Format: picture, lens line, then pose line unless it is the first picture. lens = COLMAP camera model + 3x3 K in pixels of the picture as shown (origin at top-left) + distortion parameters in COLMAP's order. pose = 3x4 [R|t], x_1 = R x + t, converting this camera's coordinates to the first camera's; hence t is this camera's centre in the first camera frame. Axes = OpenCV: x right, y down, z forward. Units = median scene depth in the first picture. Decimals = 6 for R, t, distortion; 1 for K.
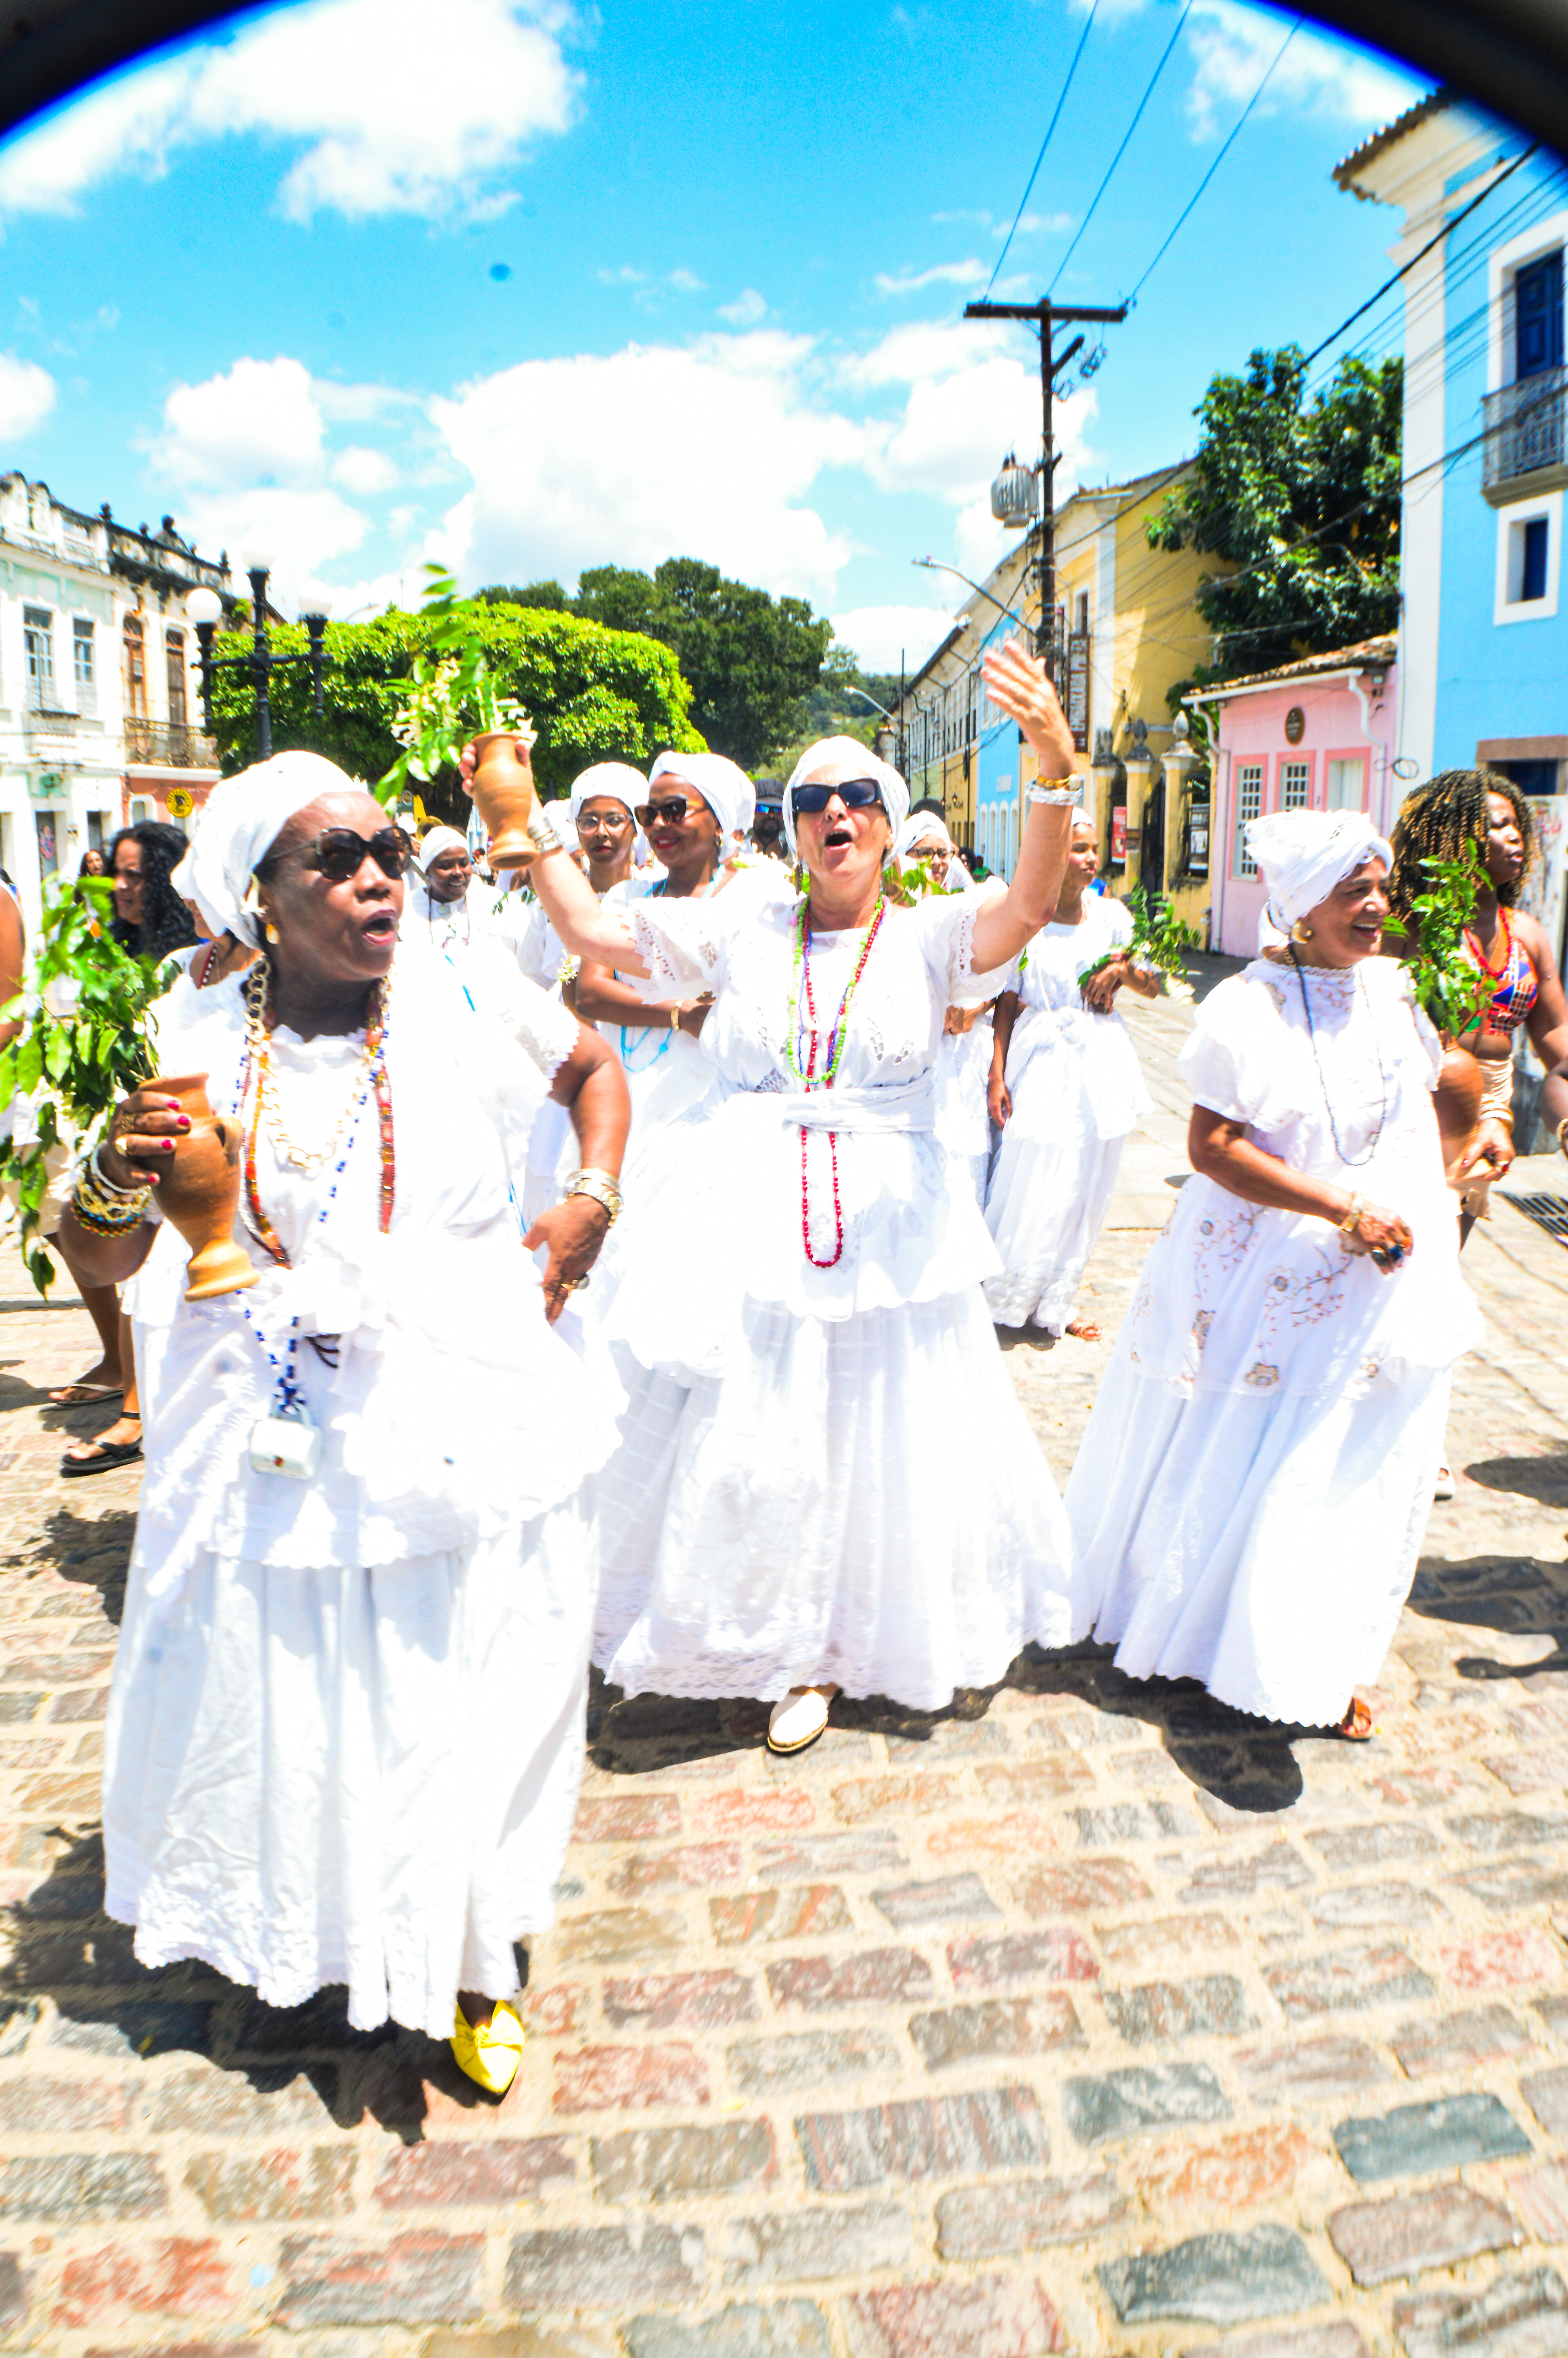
lens RADIAL K [[2283.6, 0, 638.0], [0, 2283.6, 1302.4], [0, 0, 1]] dist [-0.220100, 0.092327]
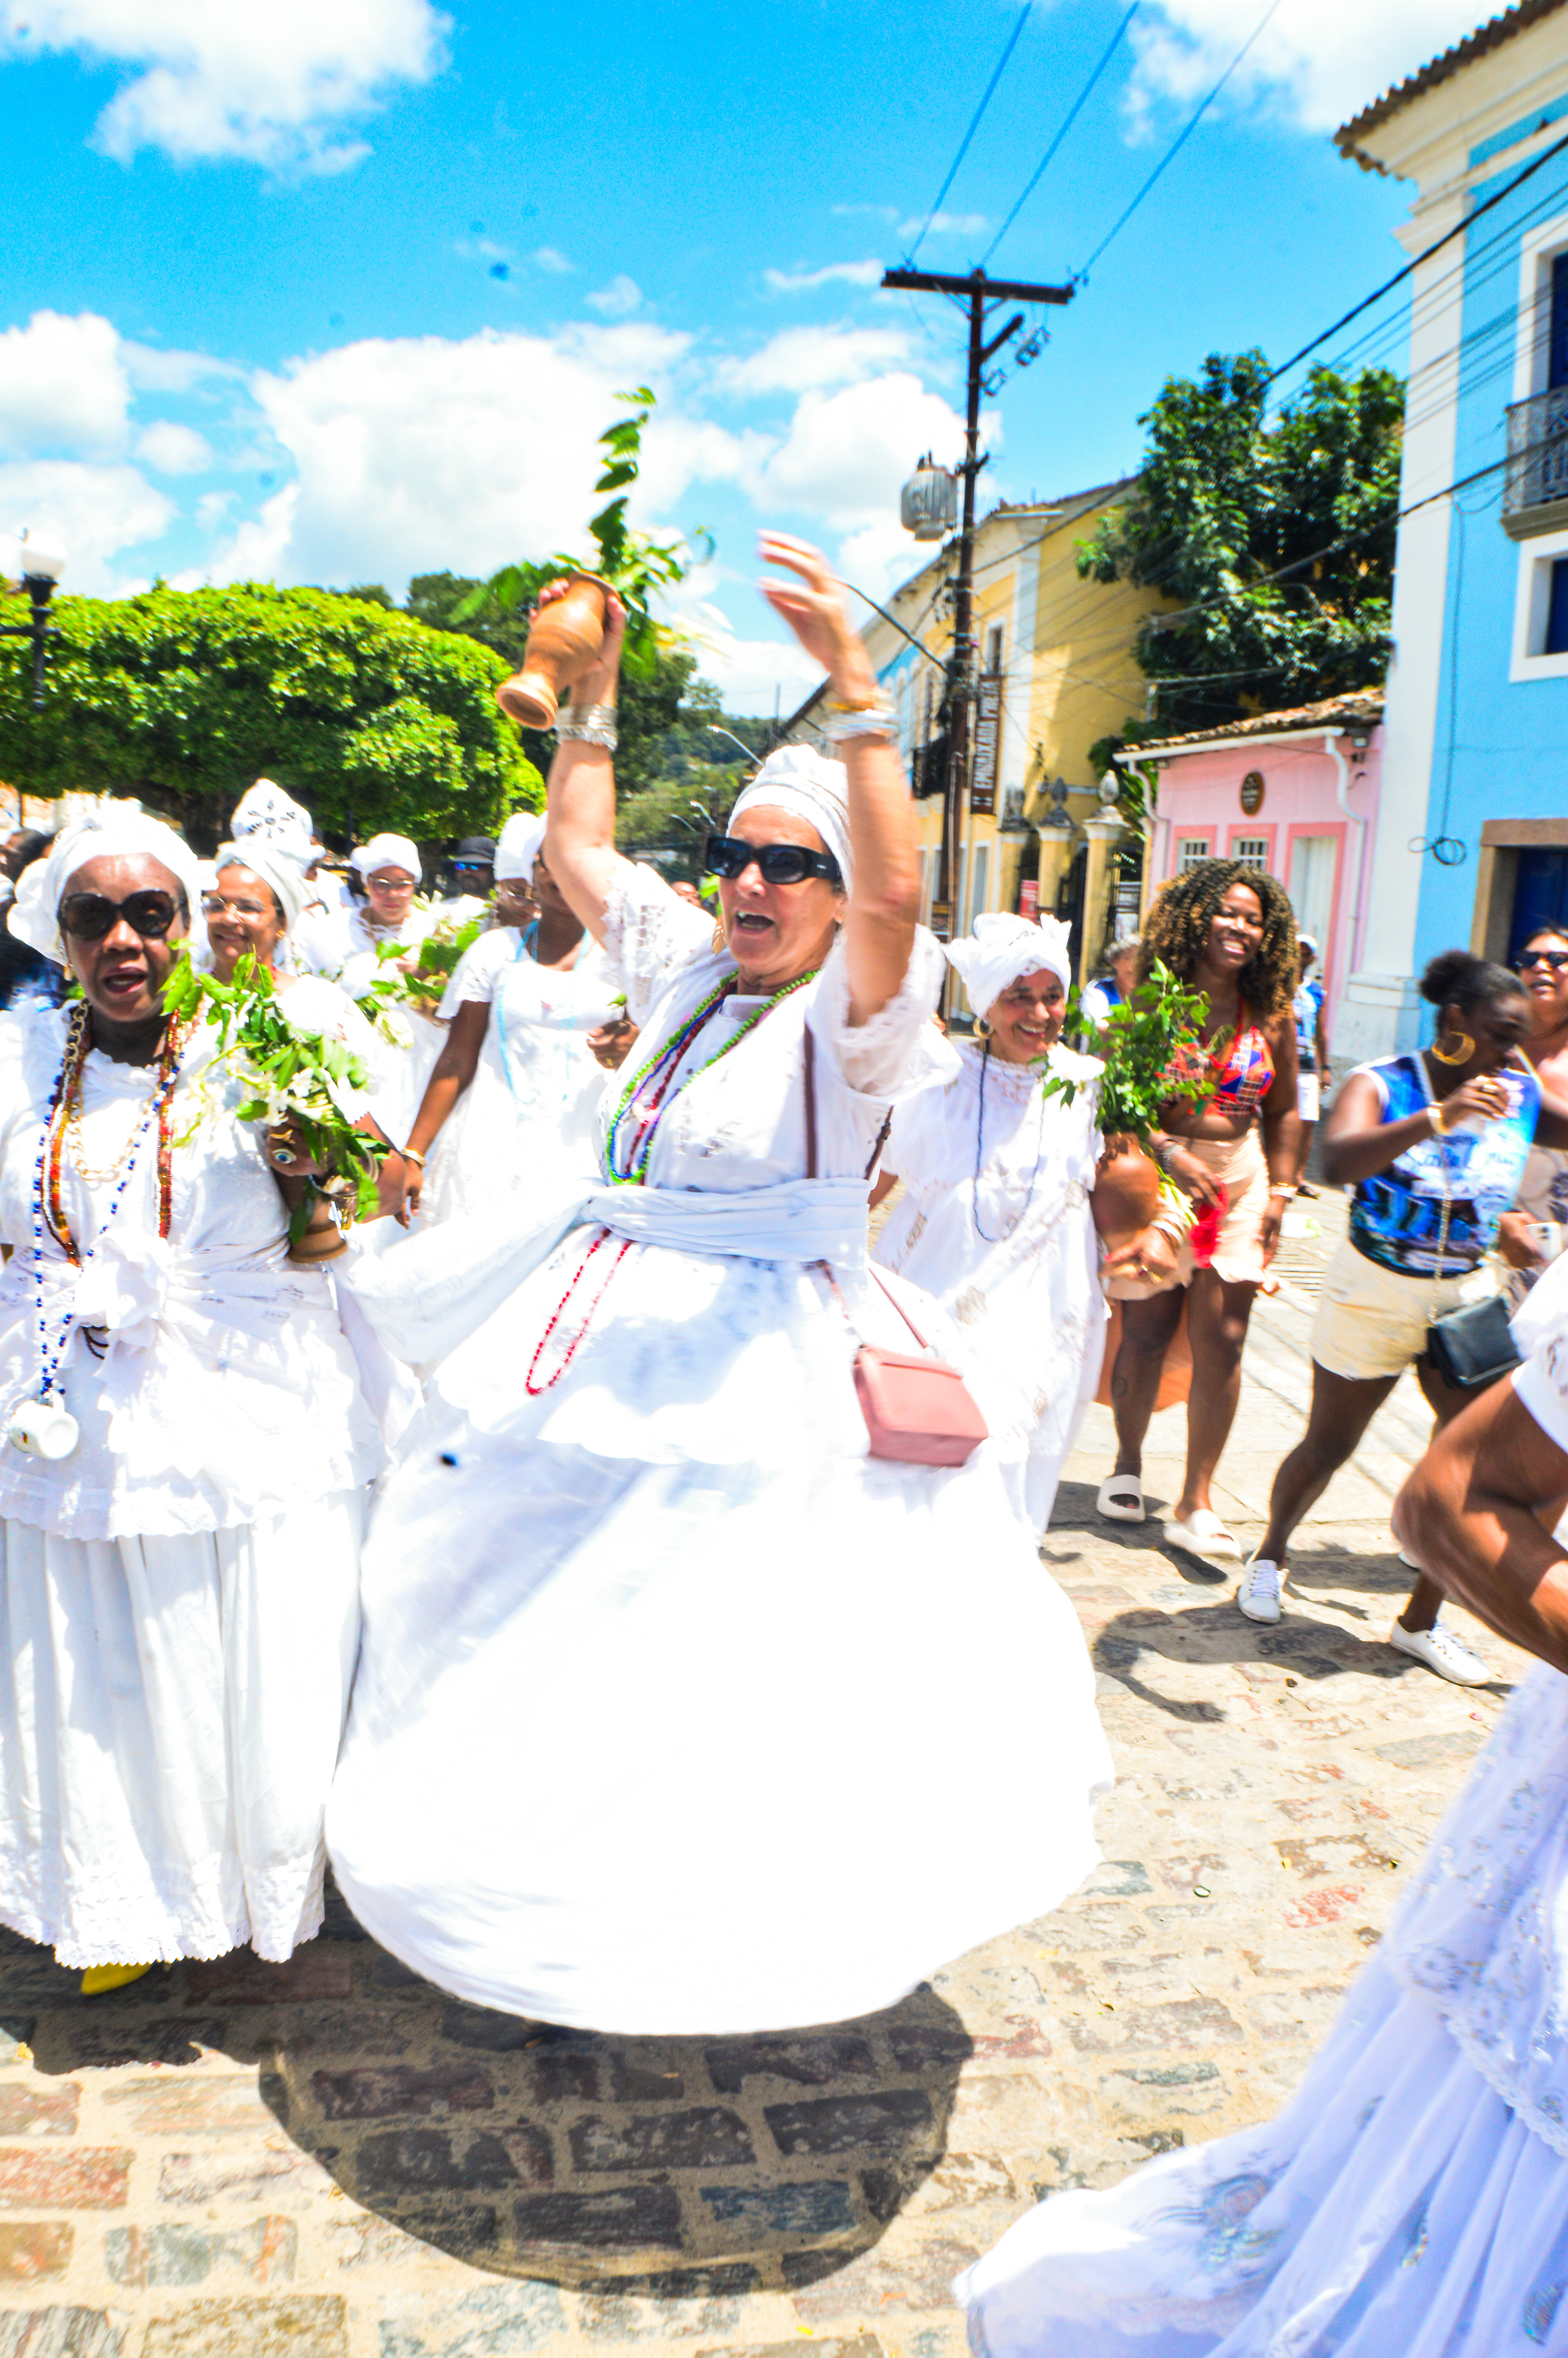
lens RADIAL K [[2542.0, 0, 784.0], [0, 2542.0, 1179.0], [0, 0, 1]] dist [-0.189962, 0.079133]
pose [[0.990446, 0.045748, 0.130091, 0.004080], [-0.033780, 0.995116, -0.092755, -0.018035], [-0.133699, 0.087474, 0.987154, 0.081462]]
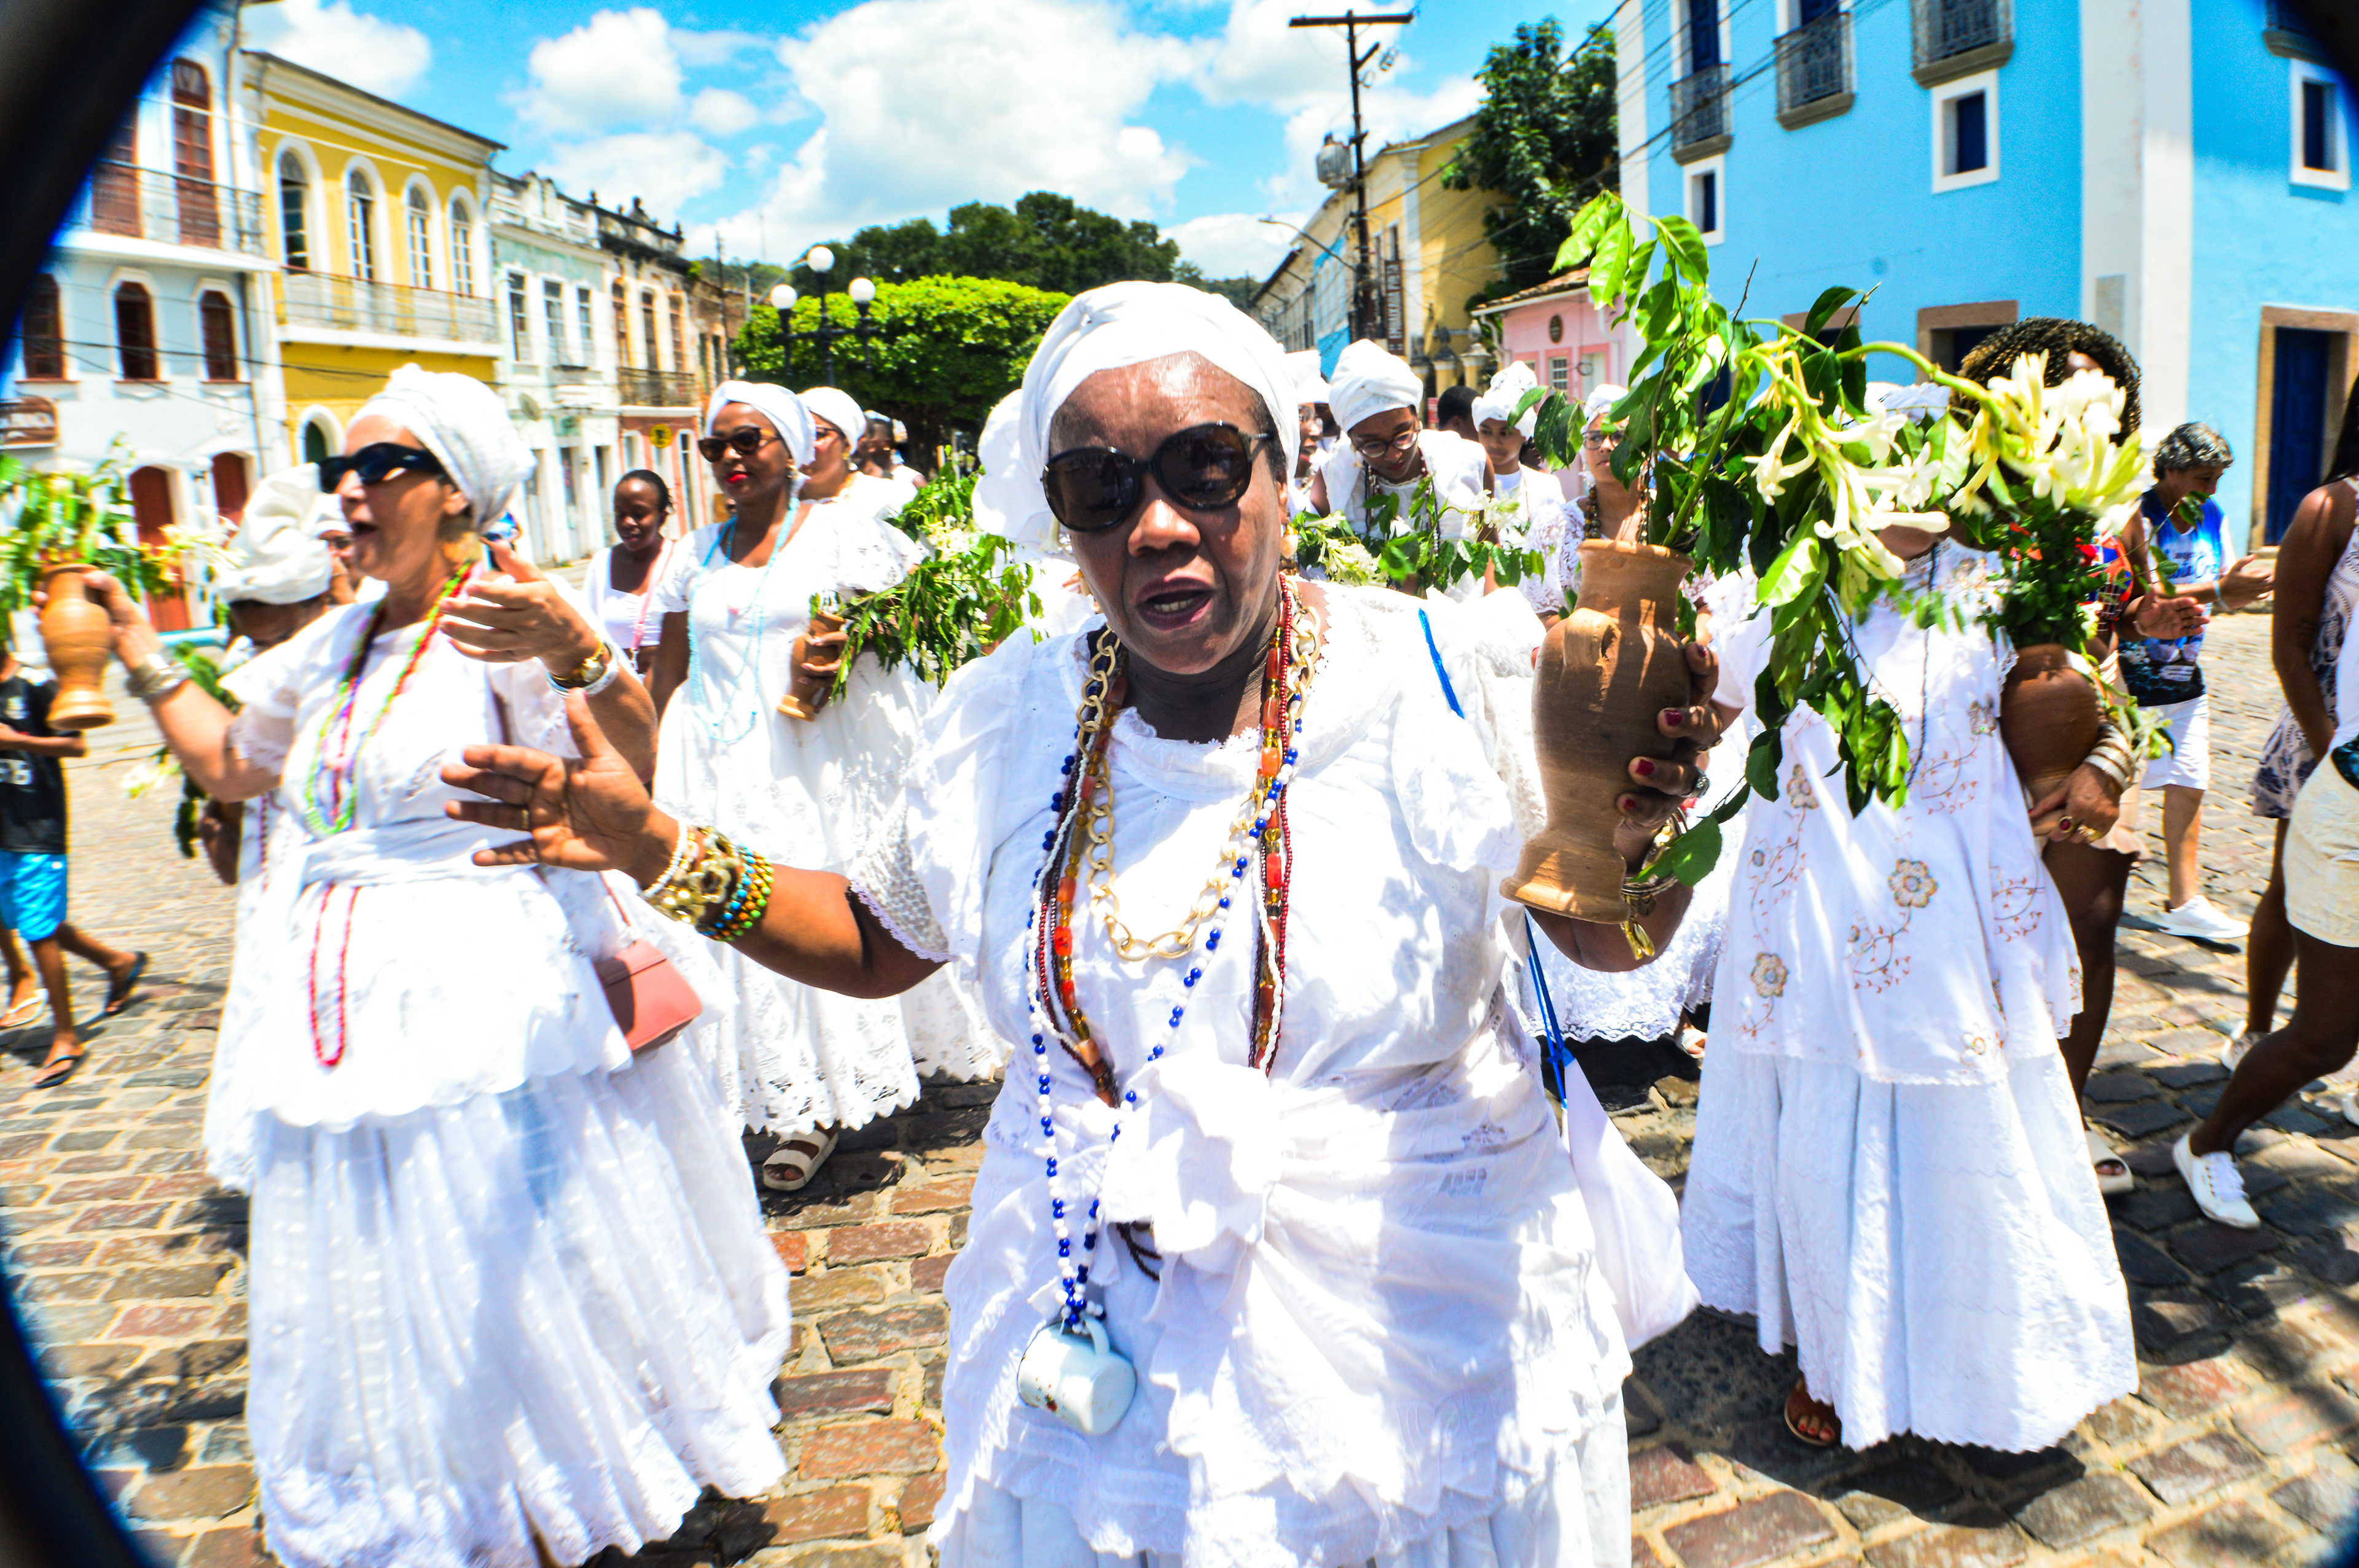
lens RADIAL K [[2351.2, 0, 1179.5], [0, 2351.2, 784.0], [0, 0, 1]] dist [-0.191858, 0.060795]
pose [[0.994881, -0.063357, 0.078728, -0.043223], [0.067811, 0.996167, -0.055248, 0.057912], [-0.074926, 0.060303, 0.995364, -0.284016]]
